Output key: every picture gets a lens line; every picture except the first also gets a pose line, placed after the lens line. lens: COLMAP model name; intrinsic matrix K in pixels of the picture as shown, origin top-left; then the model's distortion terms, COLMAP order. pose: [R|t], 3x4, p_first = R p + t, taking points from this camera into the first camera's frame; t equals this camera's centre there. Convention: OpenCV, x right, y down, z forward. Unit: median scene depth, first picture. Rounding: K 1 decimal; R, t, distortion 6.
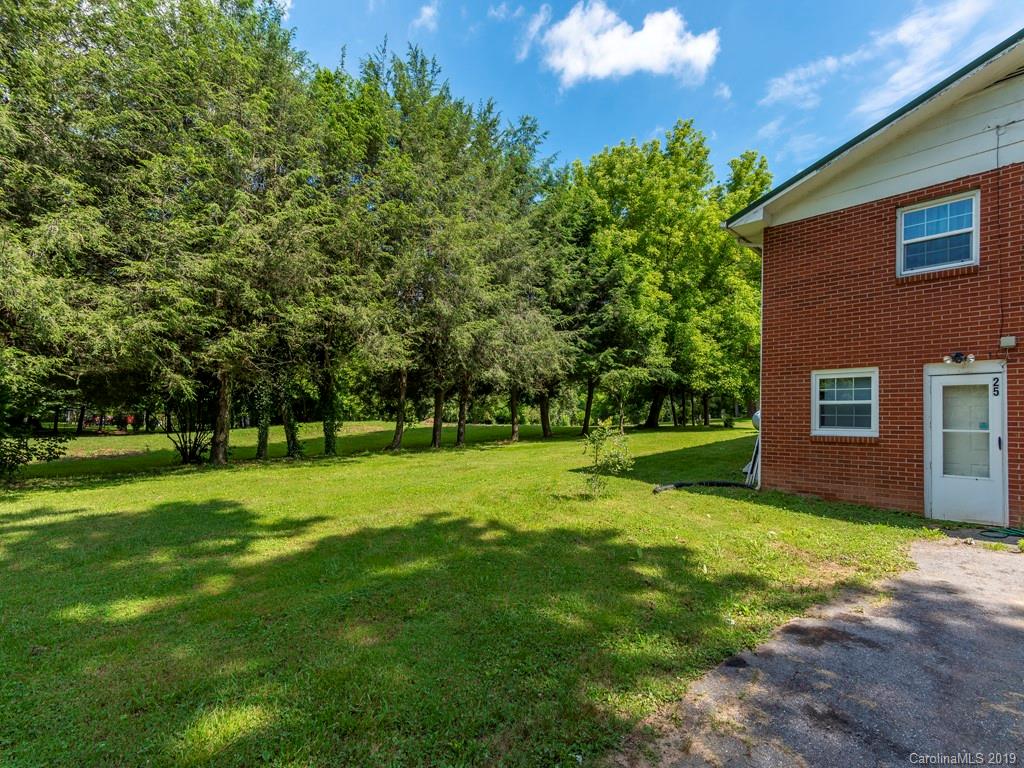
lens RADIAL K [[506.8, 0, 508.2], [0, 506.8, 382.8], [0, 0, 1]] dist [0.022410, 0.001195]
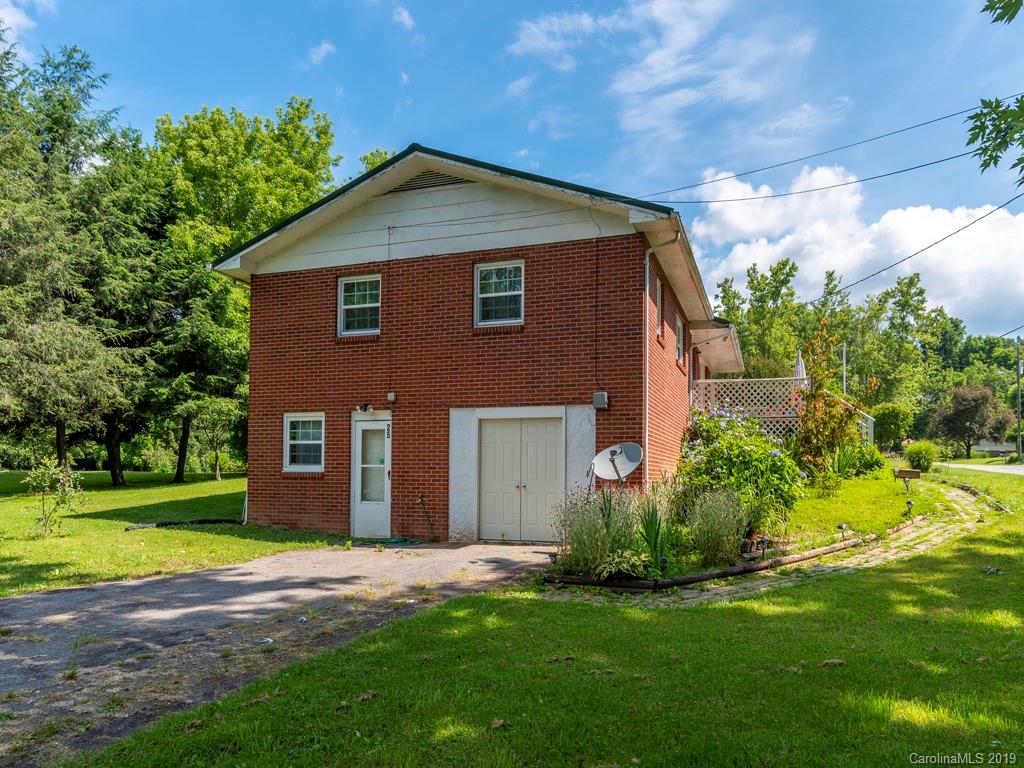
lens RADIAL K [[738.7, 0, 505.8], [0, 738.7, 452.7], [0, 0, 1]] dist [0.015894, -0.001520]
pose [[0.902868, 0.003285, 0.429906, 0.153331], [-0.027080, 0.998420, 0.049243, -0.013694], [-0.429065, -0.056102, 0.901530, -0.288665]]
